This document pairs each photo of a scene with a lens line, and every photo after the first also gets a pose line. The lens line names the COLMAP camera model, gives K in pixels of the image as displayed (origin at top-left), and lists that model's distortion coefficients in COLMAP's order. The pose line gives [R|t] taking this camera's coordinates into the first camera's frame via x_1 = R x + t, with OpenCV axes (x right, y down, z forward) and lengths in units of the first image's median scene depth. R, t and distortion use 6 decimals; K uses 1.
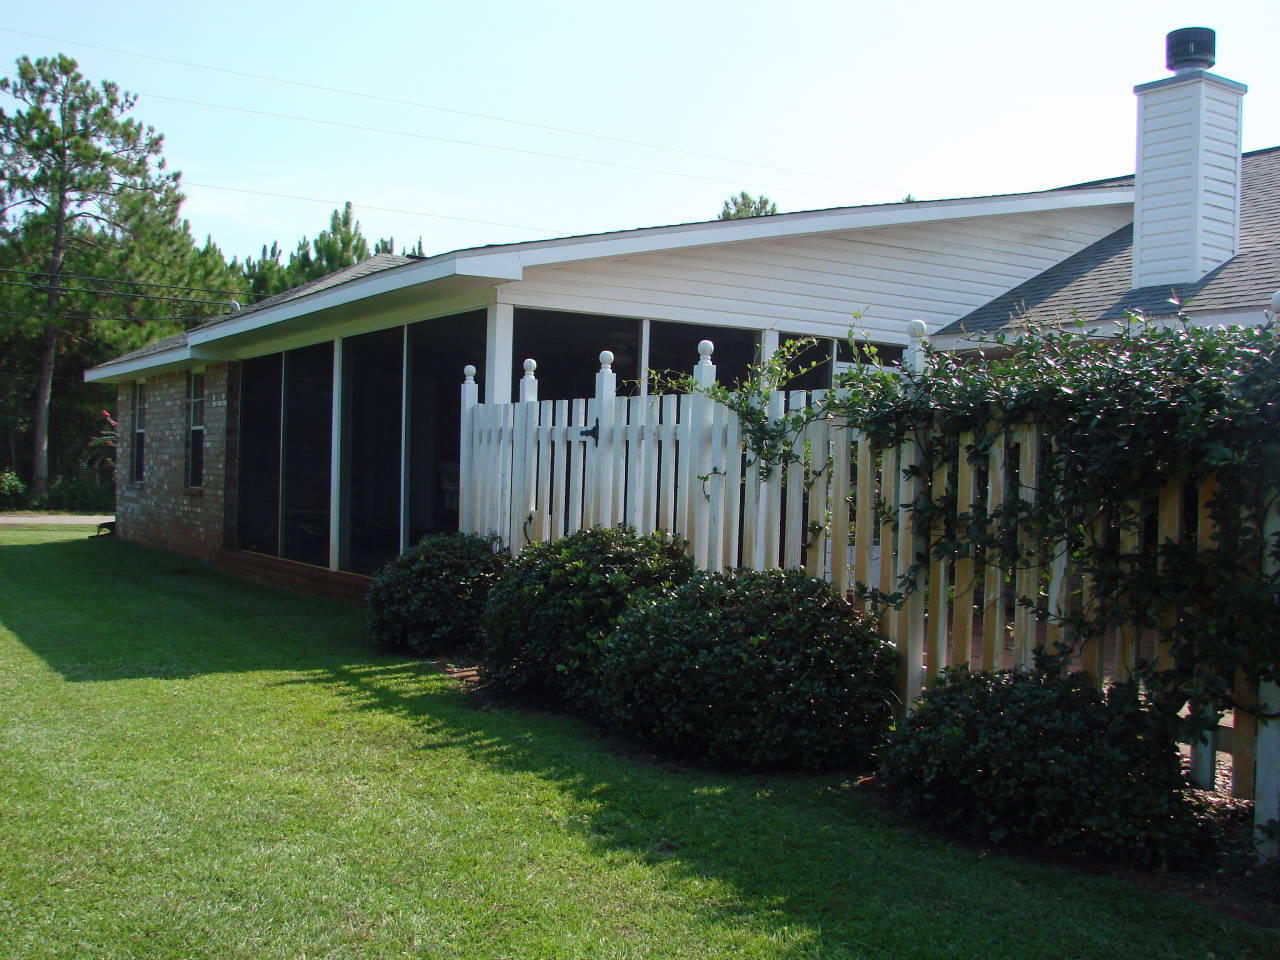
lens RADIAL K [[1381.1, 0, 648.8], [0, 1381.1, 505.0], [0, 0, 1]] dist [-0.212635, 0.261635]
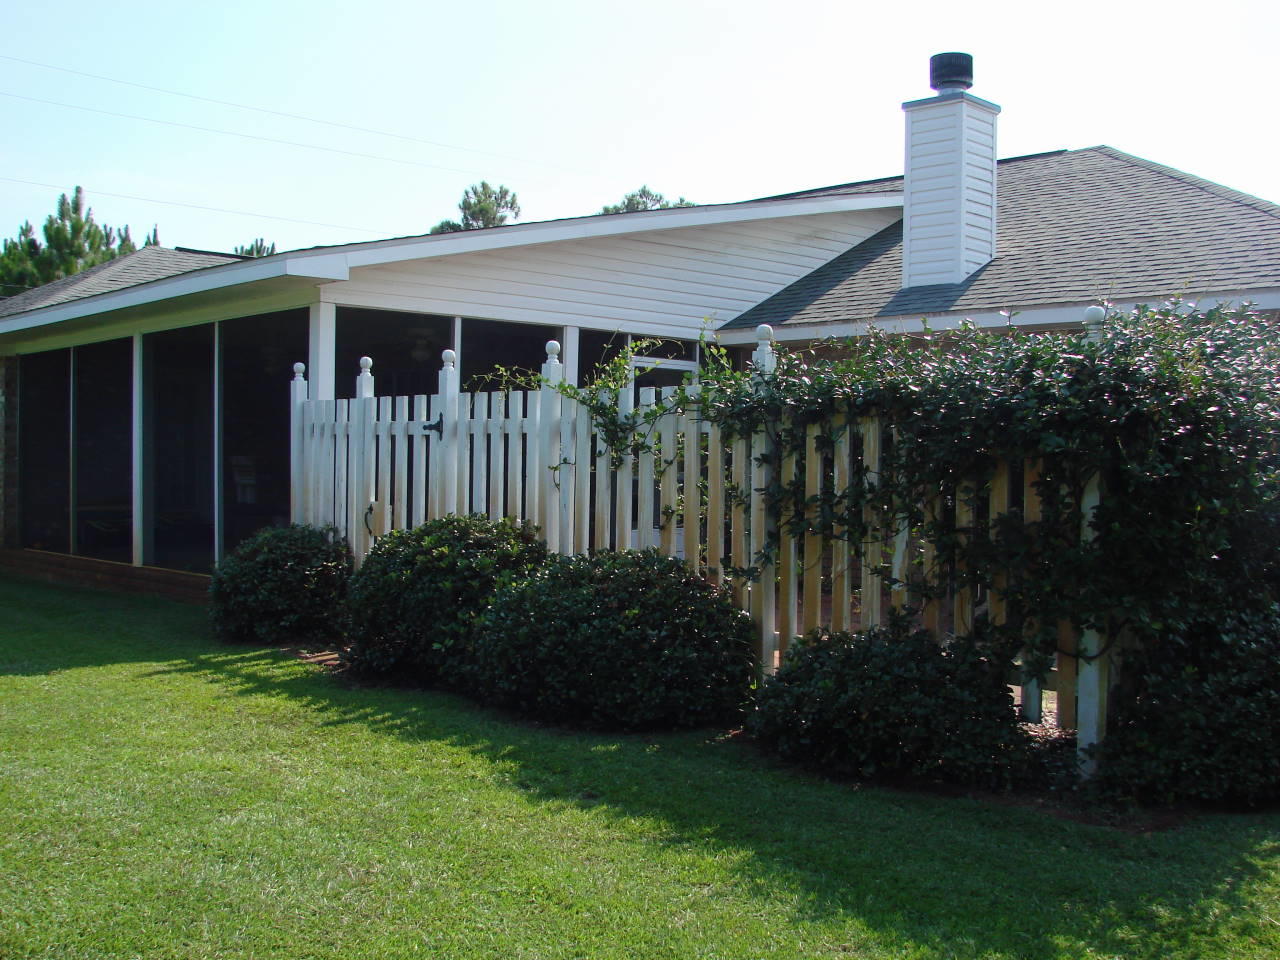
lens RADIAL K [[1381.1, 0, 648.8], [0, 1381.1, 505.0], [0, 0, 1]] dist [-0.212635, 0.261635]
pose [[0.980641, -0.020792, 0.194705, -0.110079], [0.018998, 0.999758, 0.011077, -0.001173], [-0.194888, -0.007163, 0.980799, -0.085948]]
